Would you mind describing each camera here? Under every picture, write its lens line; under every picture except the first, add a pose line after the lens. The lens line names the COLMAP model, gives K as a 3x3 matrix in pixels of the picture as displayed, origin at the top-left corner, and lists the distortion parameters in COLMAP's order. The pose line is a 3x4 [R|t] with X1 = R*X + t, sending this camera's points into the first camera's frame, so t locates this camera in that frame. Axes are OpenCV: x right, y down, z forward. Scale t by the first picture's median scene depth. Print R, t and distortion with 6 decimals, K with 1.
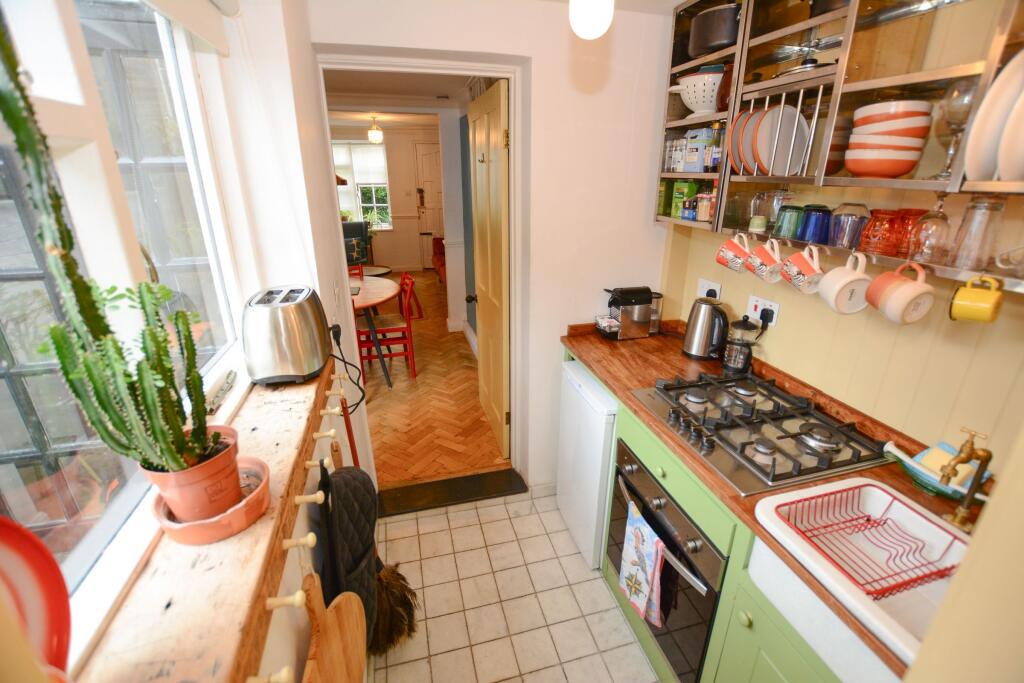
lens RADIAL K [[454.6, 0, 514.5], [0, 454.6, 340.3], [0, 0, 1]] dist [-0.004190, -0.001199]
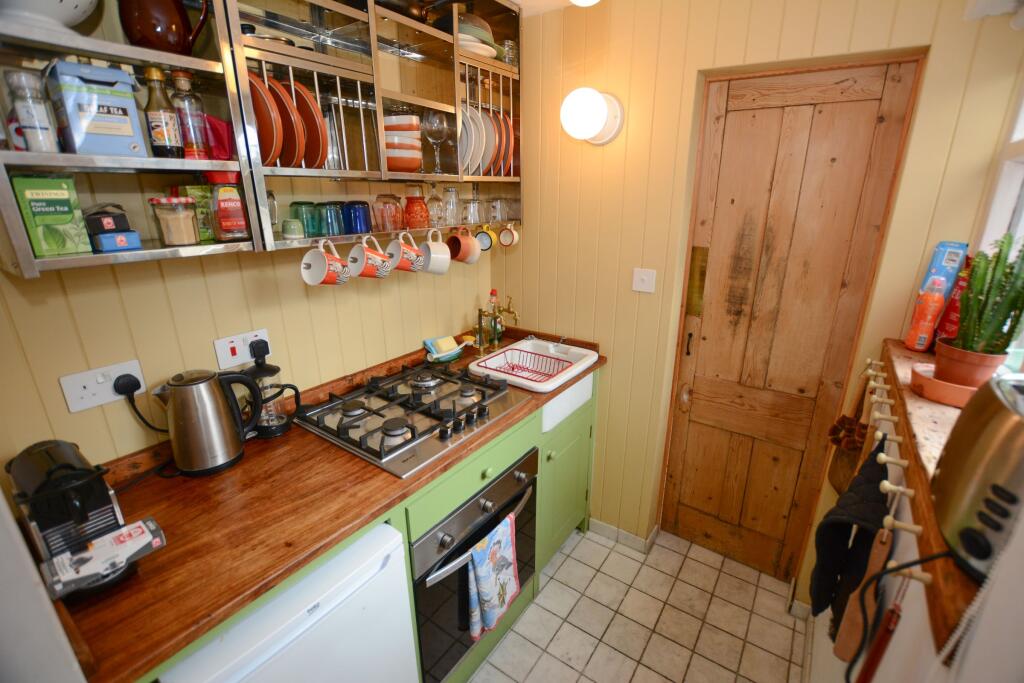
lens RADIAL K [[454.6, 0, 512.6], [0, 454.6, 339.8], [0, 0, 1]] dist [-0.004190, -0.001199]
pose [[-0.640604, -0.239550, 0.729550, -0.295311], [0.269207, 0.819727, 0.505545, -0.350594], [-0.719135, 0.520254, -0.460631, 1.052925]]
